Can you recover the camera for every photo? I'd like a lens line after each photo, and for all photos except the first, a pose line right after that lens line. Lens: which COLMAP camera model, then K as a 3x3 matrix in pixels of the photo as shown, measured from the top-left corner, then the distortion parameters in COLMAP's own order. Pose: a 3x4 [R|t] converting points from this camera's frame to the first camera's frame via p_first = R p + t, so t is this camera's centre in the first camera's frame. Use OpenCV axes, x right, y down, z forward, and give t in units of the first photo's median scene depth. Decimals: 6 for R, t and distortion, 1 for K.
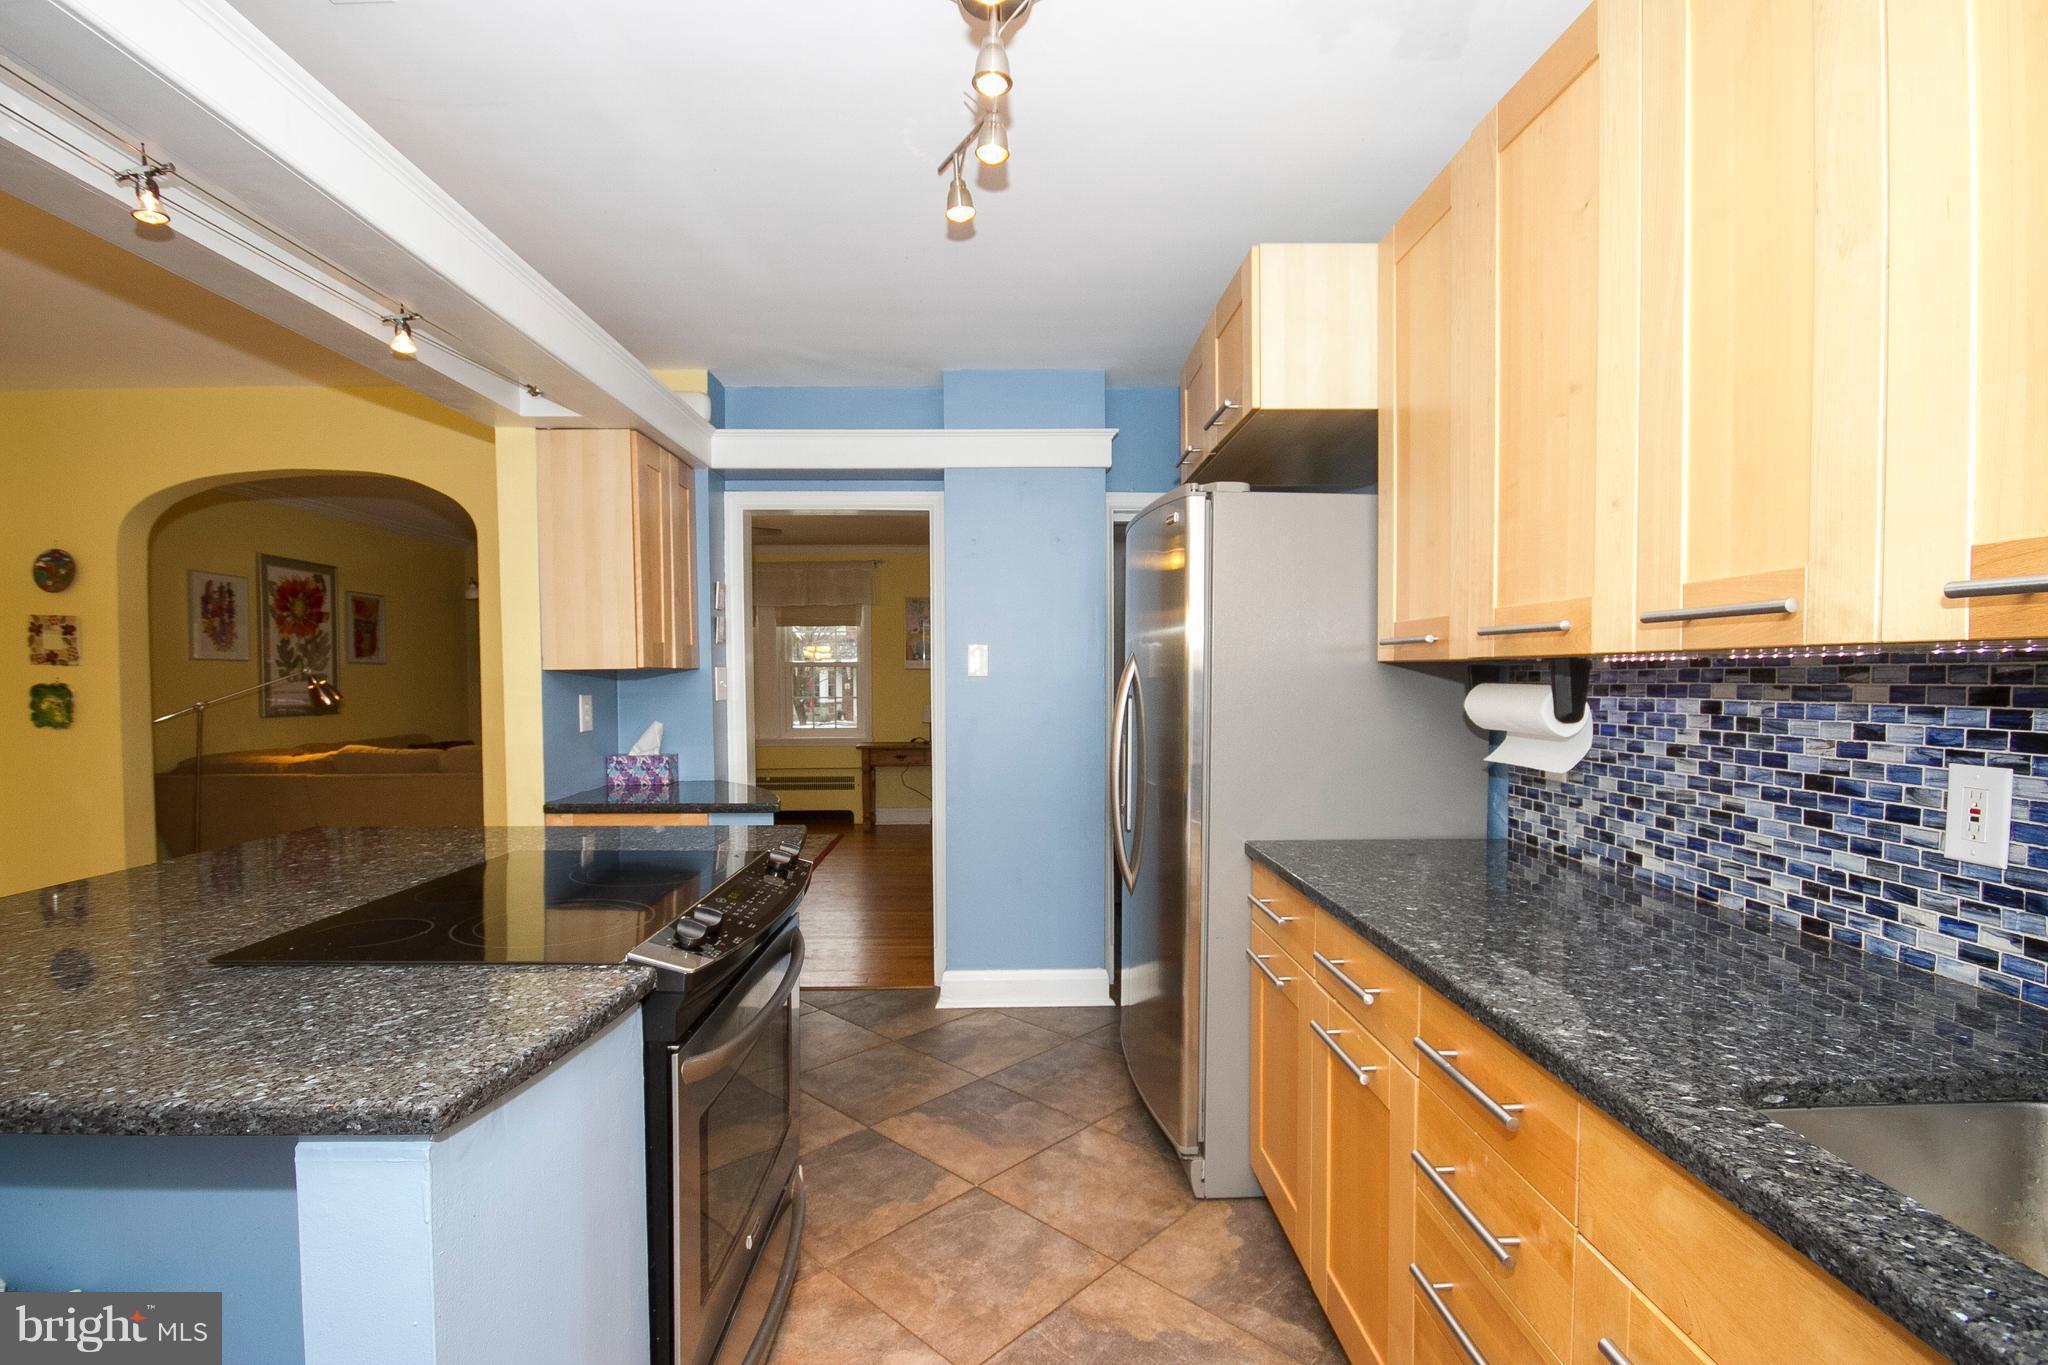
lens RADIAL K [[940.7, 0, 1033.7], [0, 940.7, 713.3], [0, 0, 1]] dist [-0.015971, -0.002587]
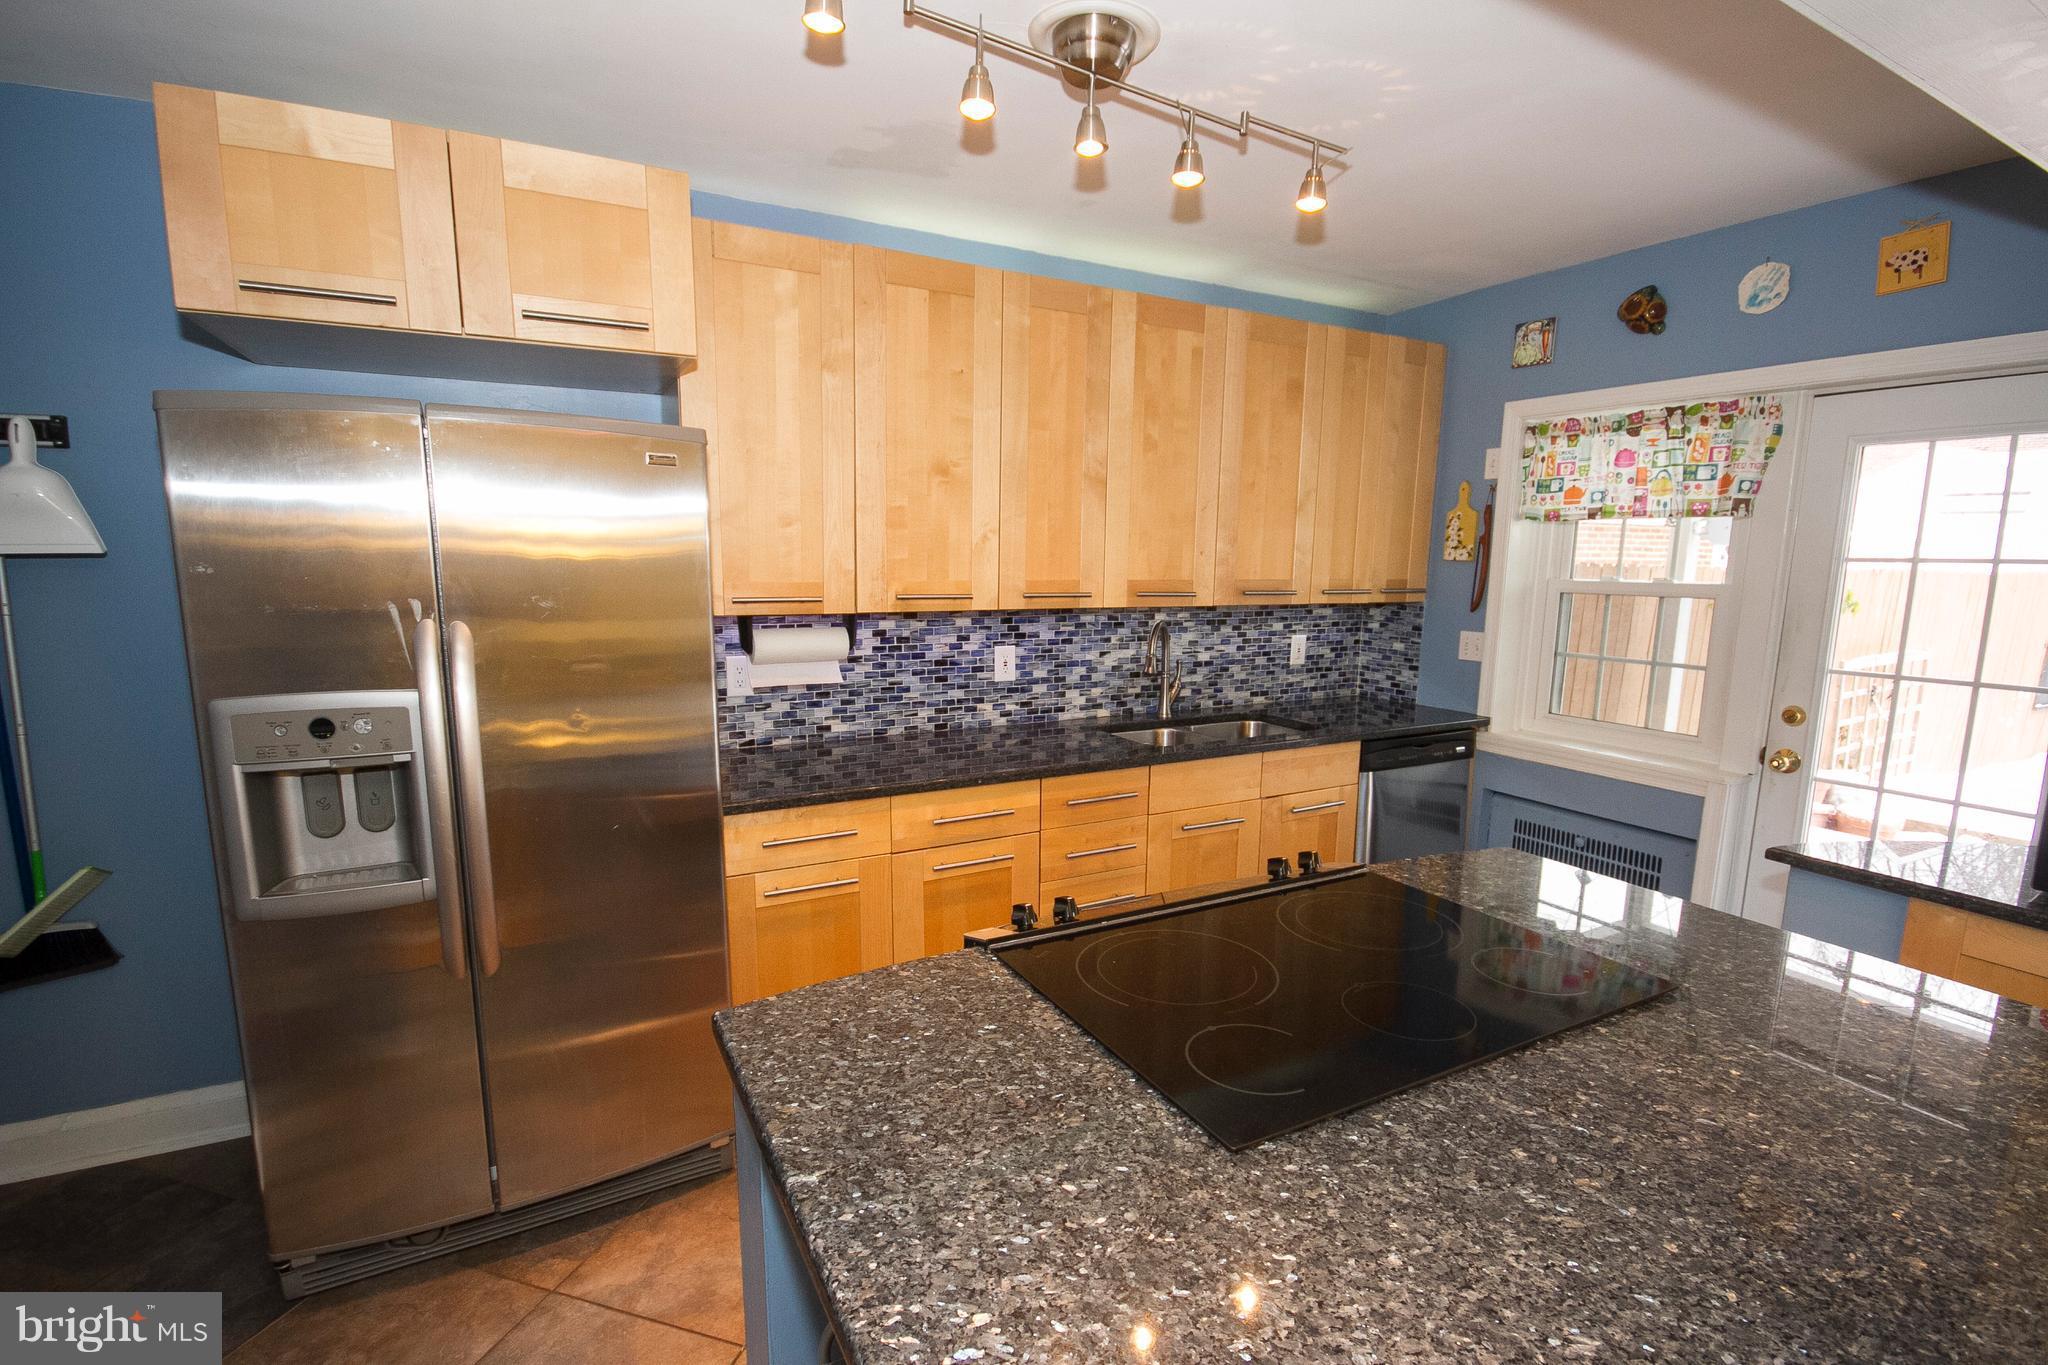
lens RADIAL K [[940.7, 0, 1019.4], [0, 940.7, 710.2], [0, 0, 1]] dist [-0.015971, -0.002587]
pose [[-0.429227, -0.146974, 0.891158, -1.063016], [0.029304, 0.983886, 0.176381, -0.173041], [-0.902721, 0.101822, -0.418004, 1.492600]]
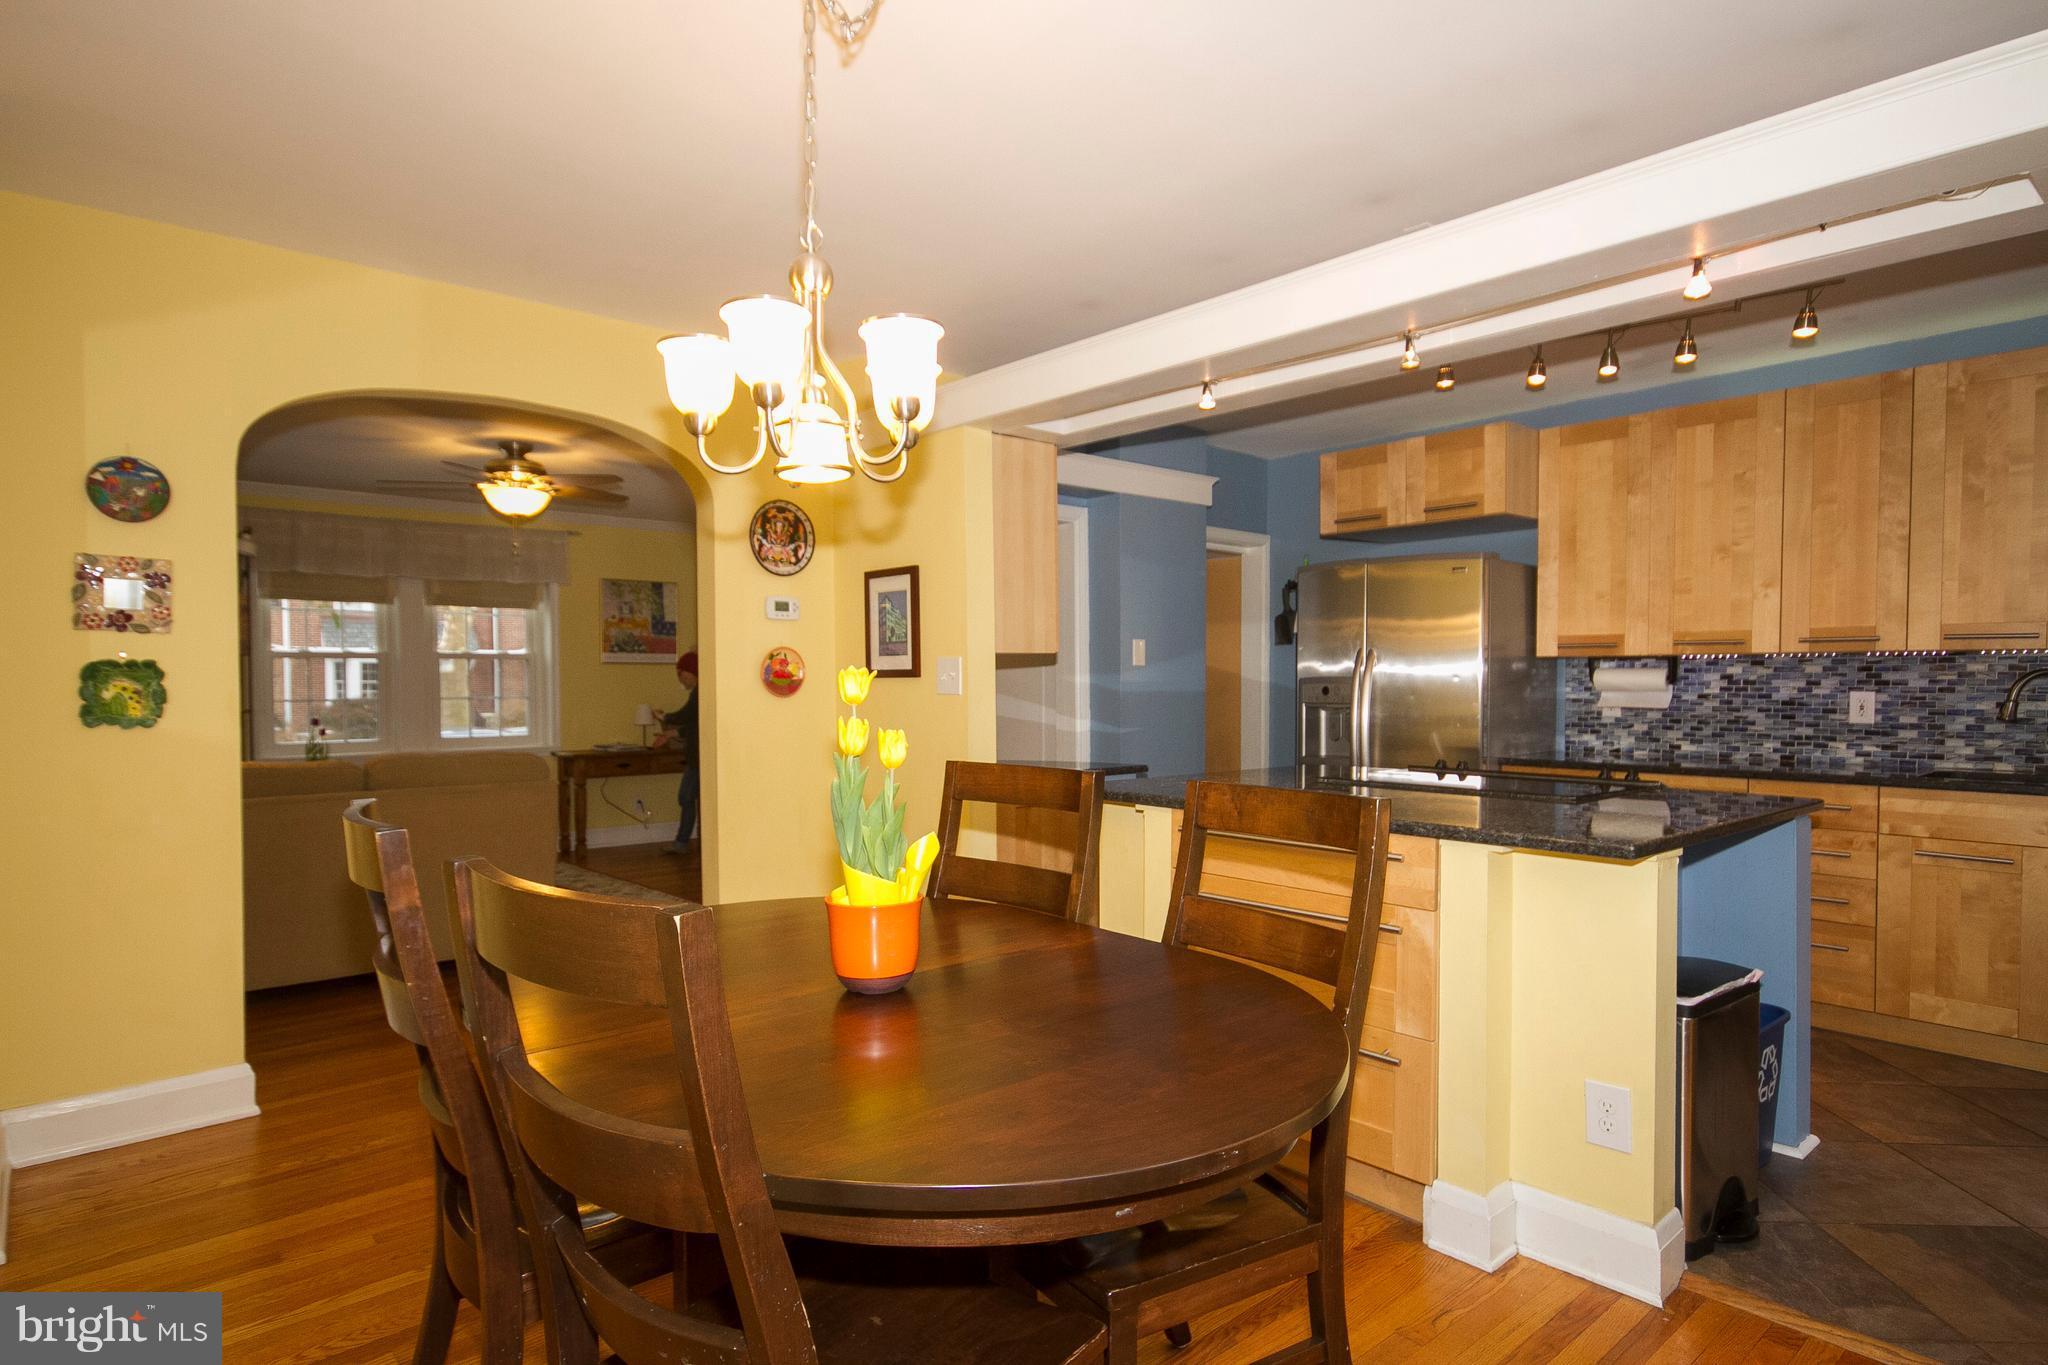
lens RADIAL K [[1120.0, 0, 1033.4], [0, 1120.0, 712.5], [0, 0, 1]] dist [0.008432, 0.002641]
pose [[0.768215, -0.015886, 0.639995, -2.393330], [0.023673, 0.999713, -0.003601, 0.051612], [-0.639754, 0.017917, 0.768371, -0.074221]]
